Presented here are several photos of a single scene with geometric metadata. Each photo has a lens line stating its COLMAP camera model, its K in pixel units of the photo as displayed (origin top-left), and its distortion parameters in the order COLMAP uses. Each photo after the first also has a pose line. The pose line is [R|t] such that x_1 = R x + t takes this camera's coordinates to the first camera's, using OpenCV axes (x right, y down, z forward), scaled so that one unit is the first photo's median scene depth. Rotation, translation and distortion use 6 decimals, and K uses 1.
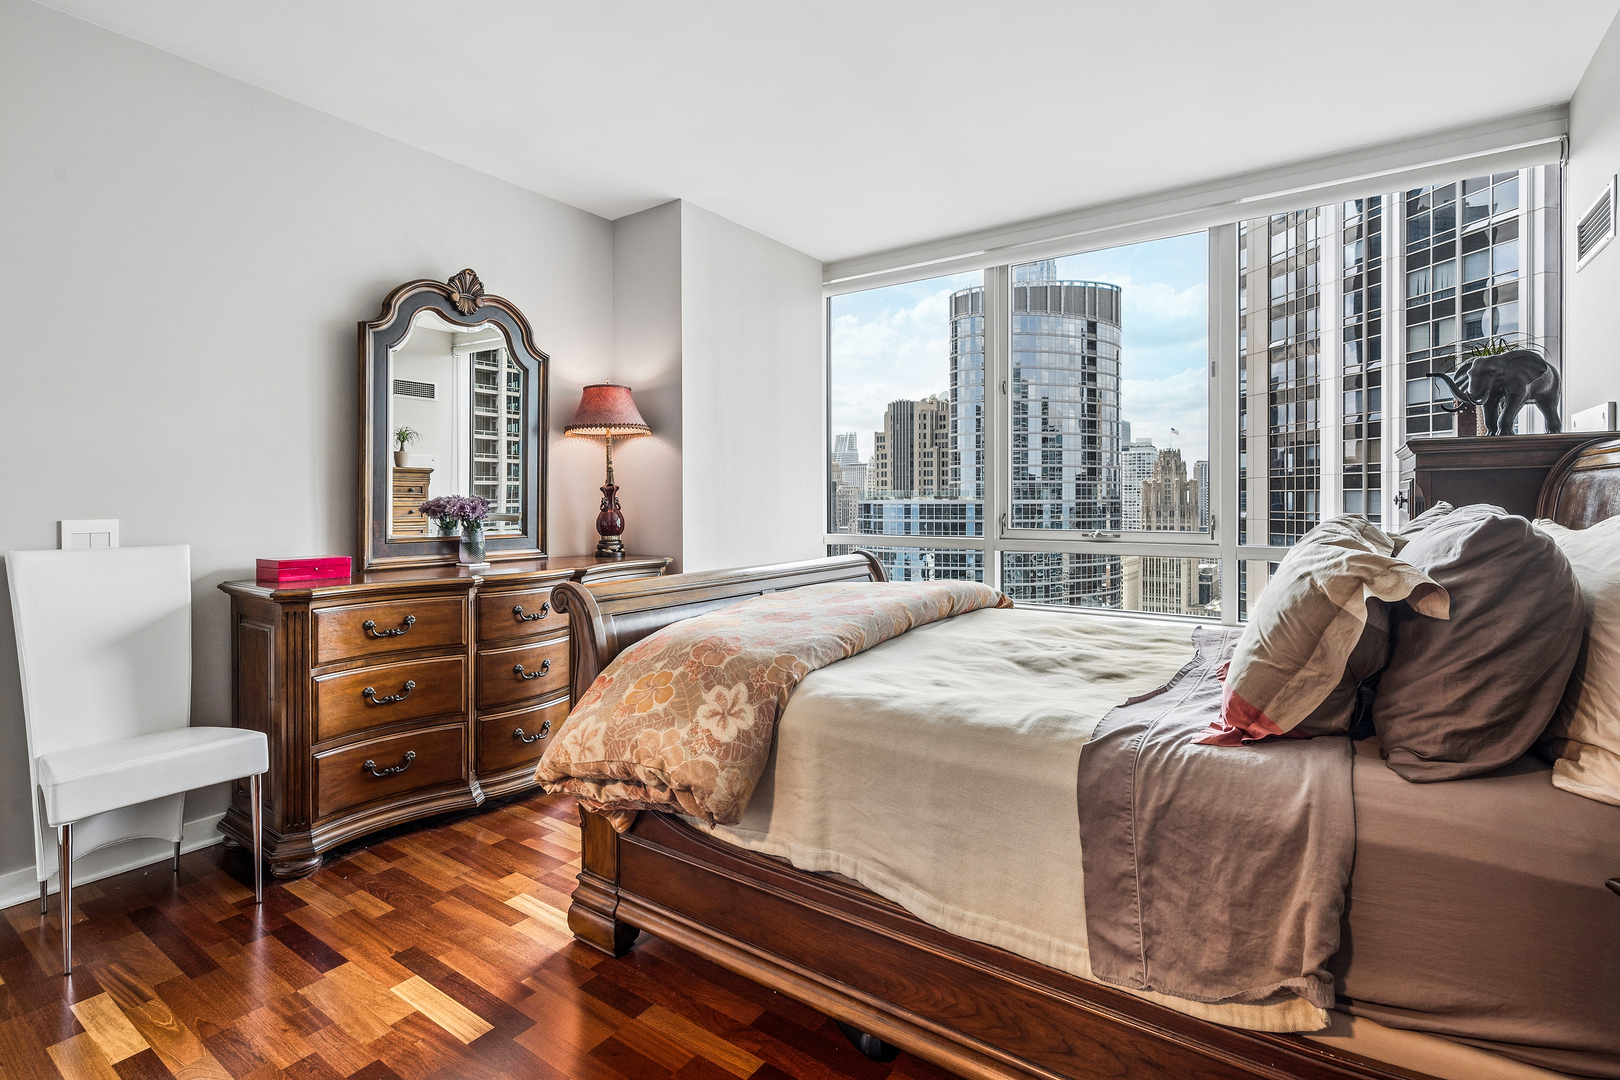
lens RADIAL K [[764.9, 0, 805.9], [0, 764.9, 505.4], [0, 0, 1]] dist [0.003699, 0.000353]
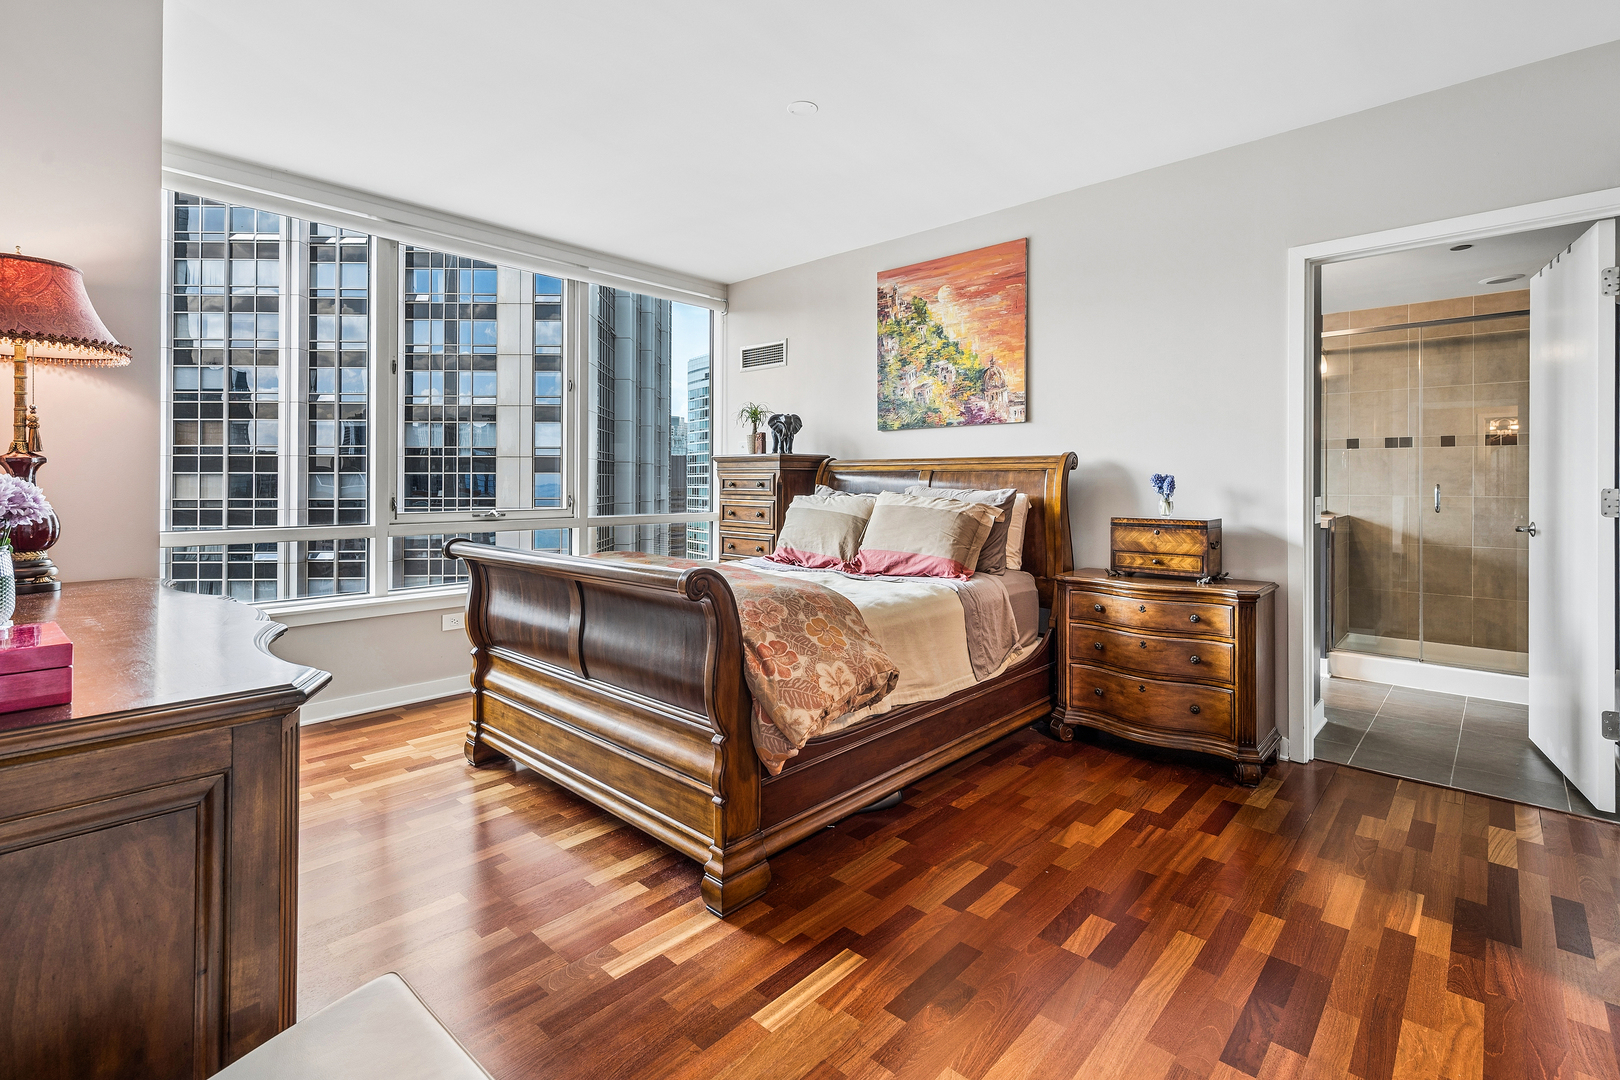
lens RADIAL K [[741.3, 0, 813.6], [0, 741.3, 484.9], [0, 0, 1]] dist [-0.000091, 0.000023]
pose [[0.132238, 0.001369, 0.991217, -0.681793], [0.005034, 0.999985, -0.002053, -0.000156], [-0.991205, 0.005262, 0.132229, 0.409639]]
